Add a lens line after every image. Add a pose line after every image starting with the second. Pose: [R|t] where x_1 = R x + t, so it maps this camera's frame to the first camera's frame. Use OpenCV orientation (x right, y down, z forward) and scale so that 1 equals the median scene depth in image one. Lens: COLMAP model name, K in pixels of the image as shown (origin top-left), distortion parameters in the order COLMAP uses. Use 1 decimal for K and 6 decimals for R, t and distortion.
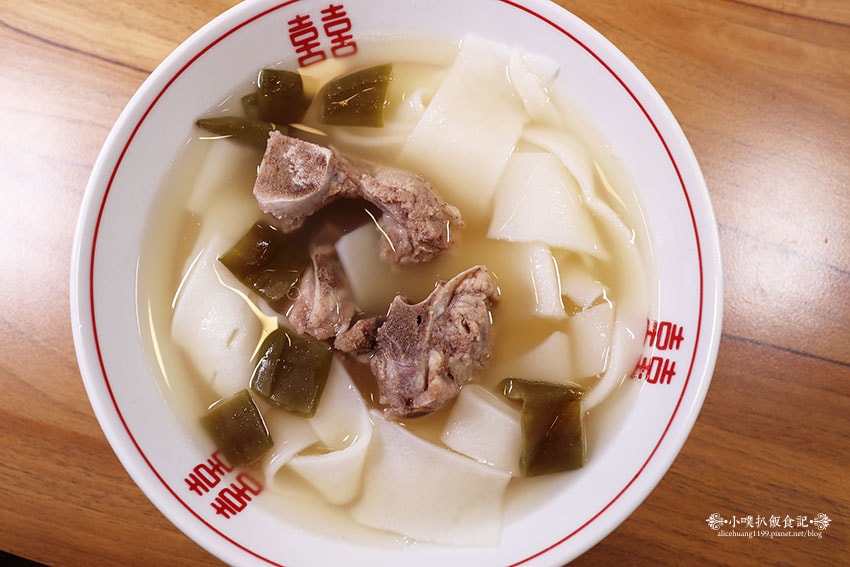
lens RADIAL K [[798.9, 0, 449.9], [0, 798.9, 297.3], [0, 0, 1]] dist [0.004030, 0.003576]
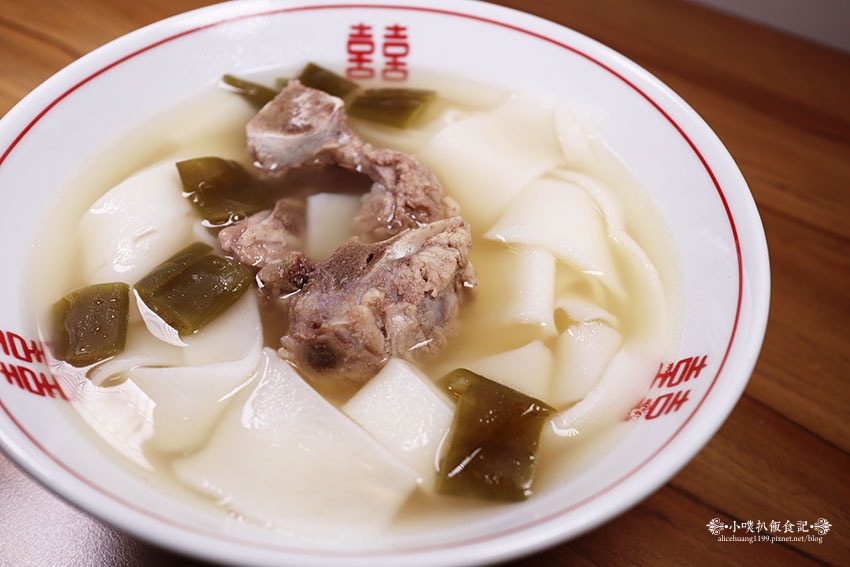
lens RADIAL K [[798.9, 0, 449.9], [0, 798.9, 297.3], [0, 0, 1]] dist [0.004030, 0.003576]
pose [[0.955953, 0.255184, -0.145034, 0.154728], [-0.292628, 0.790100, -0.538619, 0.443659], [-0.022856, 0.557336, 0.829973, 0.359890]]
